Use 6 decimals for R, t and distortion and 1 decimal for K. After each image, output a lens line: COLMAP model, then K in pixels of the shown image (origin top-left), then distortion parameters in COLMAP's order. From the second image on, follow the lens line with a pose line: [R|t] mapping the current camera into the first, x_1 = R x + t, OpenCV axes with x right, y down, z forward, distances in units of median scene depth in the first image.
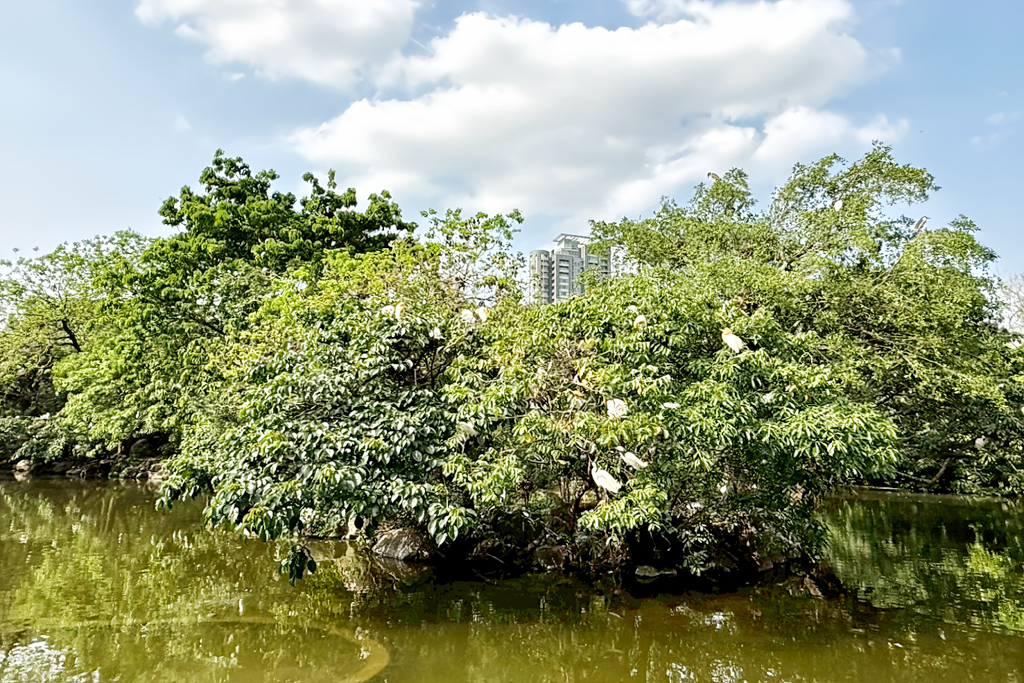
lens RADIAL K [[549.6, 0, 512.1], [0, 549.6, 410.5], [0, 0, 1]] dist [0.001151, -0.000711]
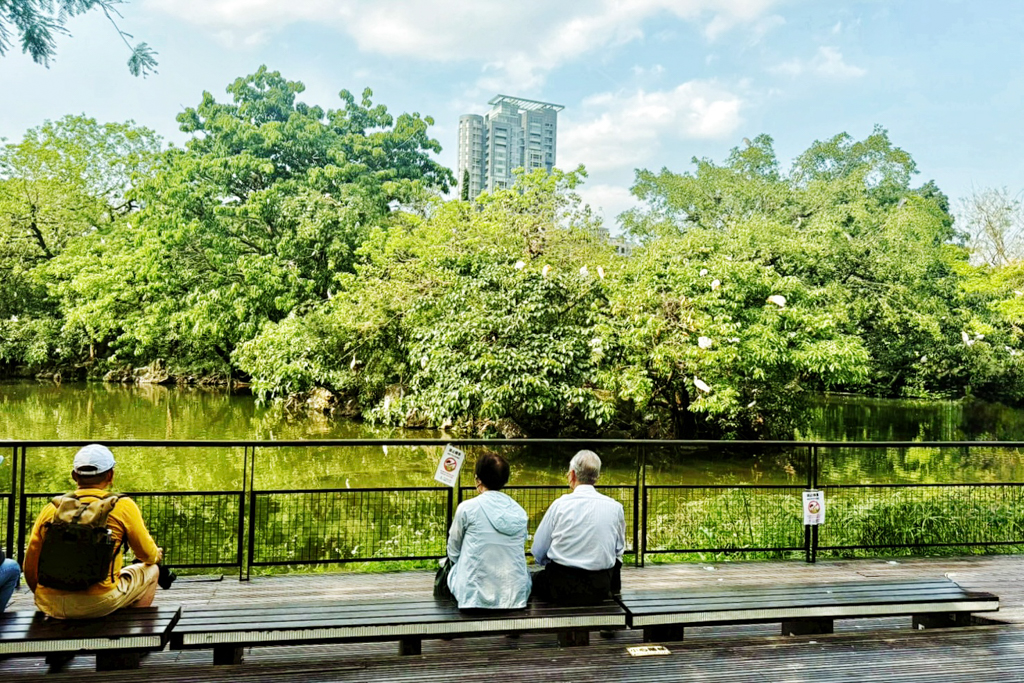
lens RADIAL K [[549.6, 0, 512.1], [0, 549.6, 410.5], [0, 0, 1]] dist [0.001151, -0.000711]
pose [[0.998712, 0.000314, 0.050746, -0.316574], [-0.009002, 0.985217, 0.171073, -0.052313], [-0.049942, -0.171310, 0.983951, -0.415721]]
